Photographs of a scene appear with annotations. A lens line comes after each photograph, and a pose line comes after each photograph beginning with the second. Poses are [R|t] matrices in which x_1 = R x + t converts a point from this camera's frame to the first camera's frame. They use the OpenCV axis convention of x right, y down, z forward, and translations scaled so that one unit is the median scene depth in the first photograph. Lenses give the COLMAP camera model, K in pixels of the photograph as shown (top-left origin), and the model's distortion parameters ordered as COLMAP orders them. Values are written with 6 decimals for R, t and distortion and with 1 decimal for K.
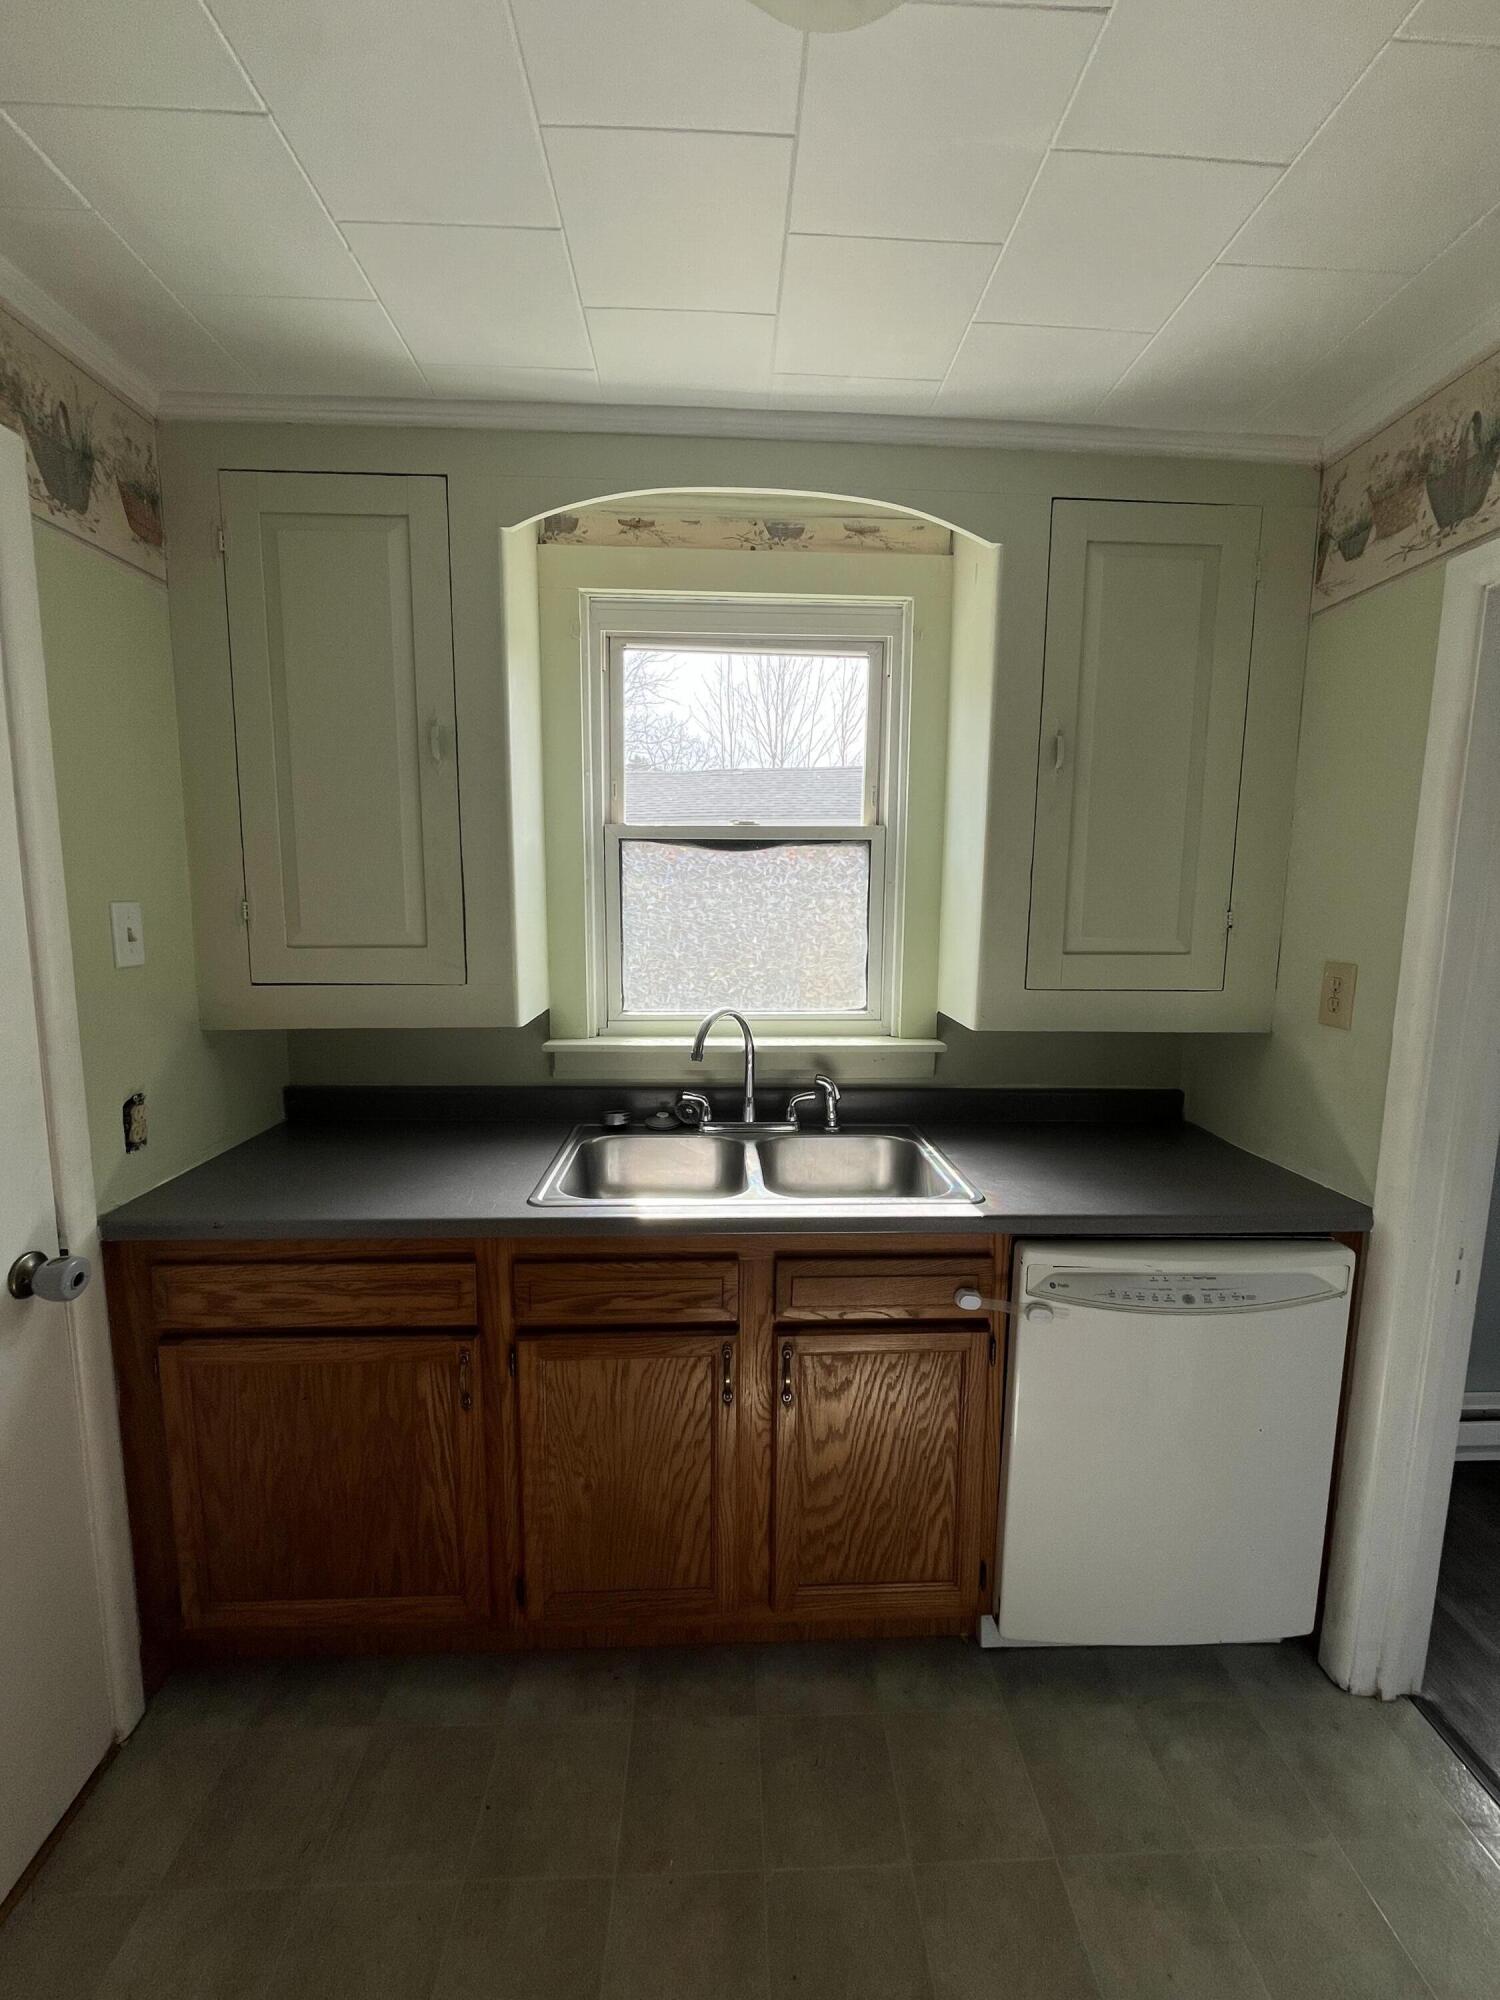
lens RADIAL K [[803.8, 0, 753.7], [0, 803.8, 995.6], [0, 0, 1]] dist [-0.003450, -0.000233]
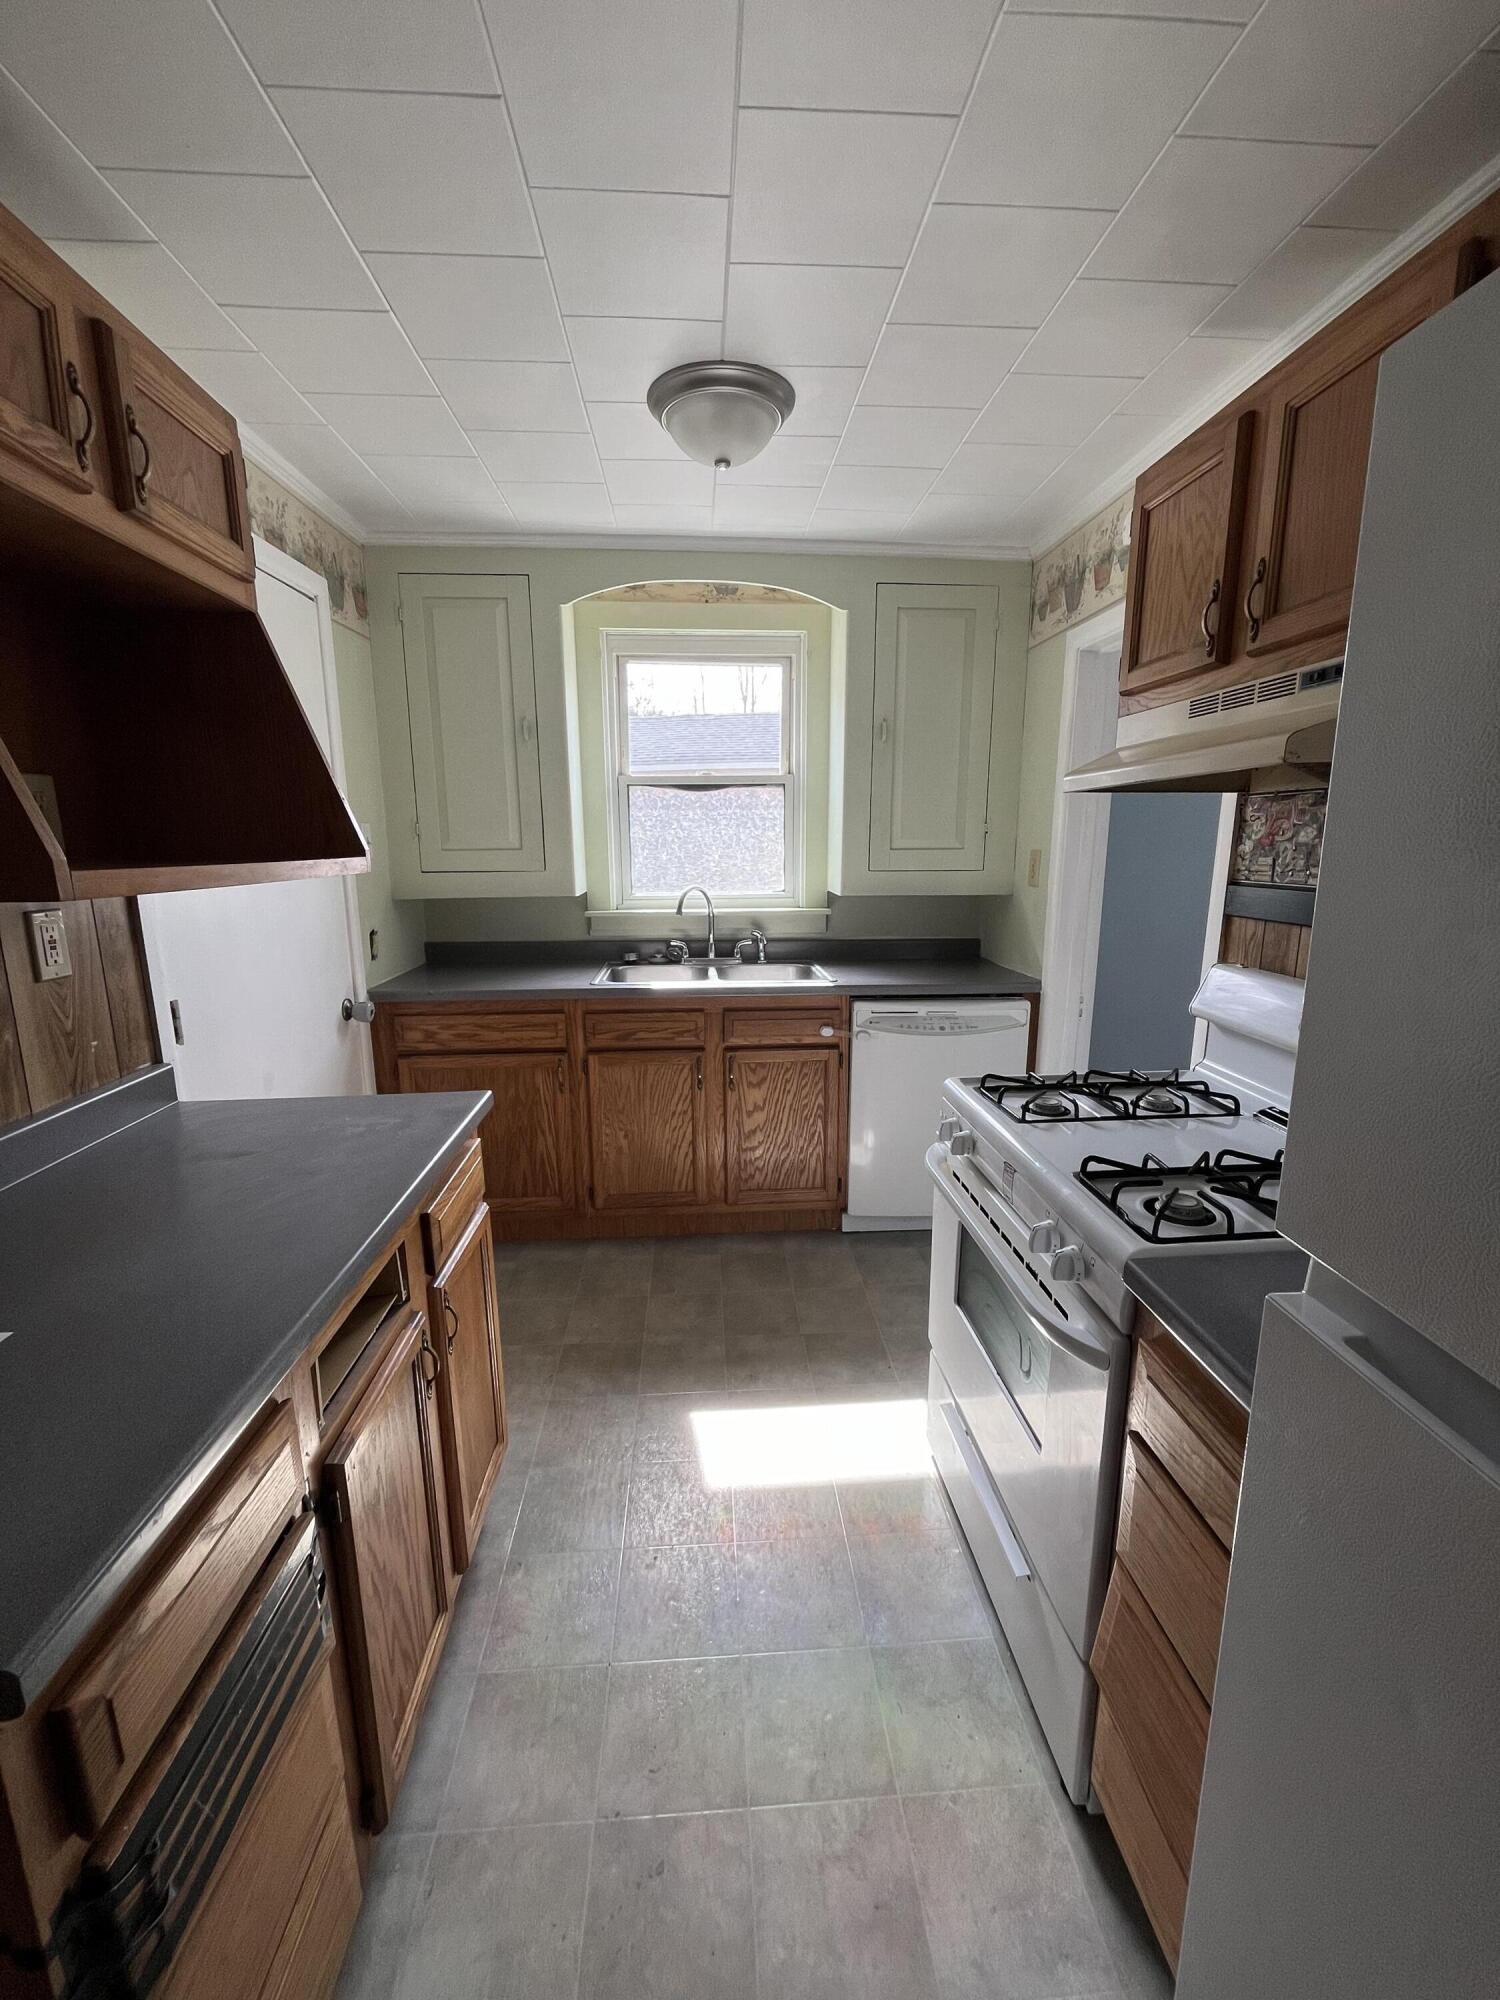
lens RADIAL K [[803.8, 0, 753.7], [0, 803.8, 995.6], [0, 0, 1]] dist [-0.003450, -0.000233]
pose [[0.999510, -0.017809, 0.025757, 0.046601], [0.015983, 0.997457, 0.069460, 0.153237], [-0.026928, -0.069014, 0.997252, -0.826647]]
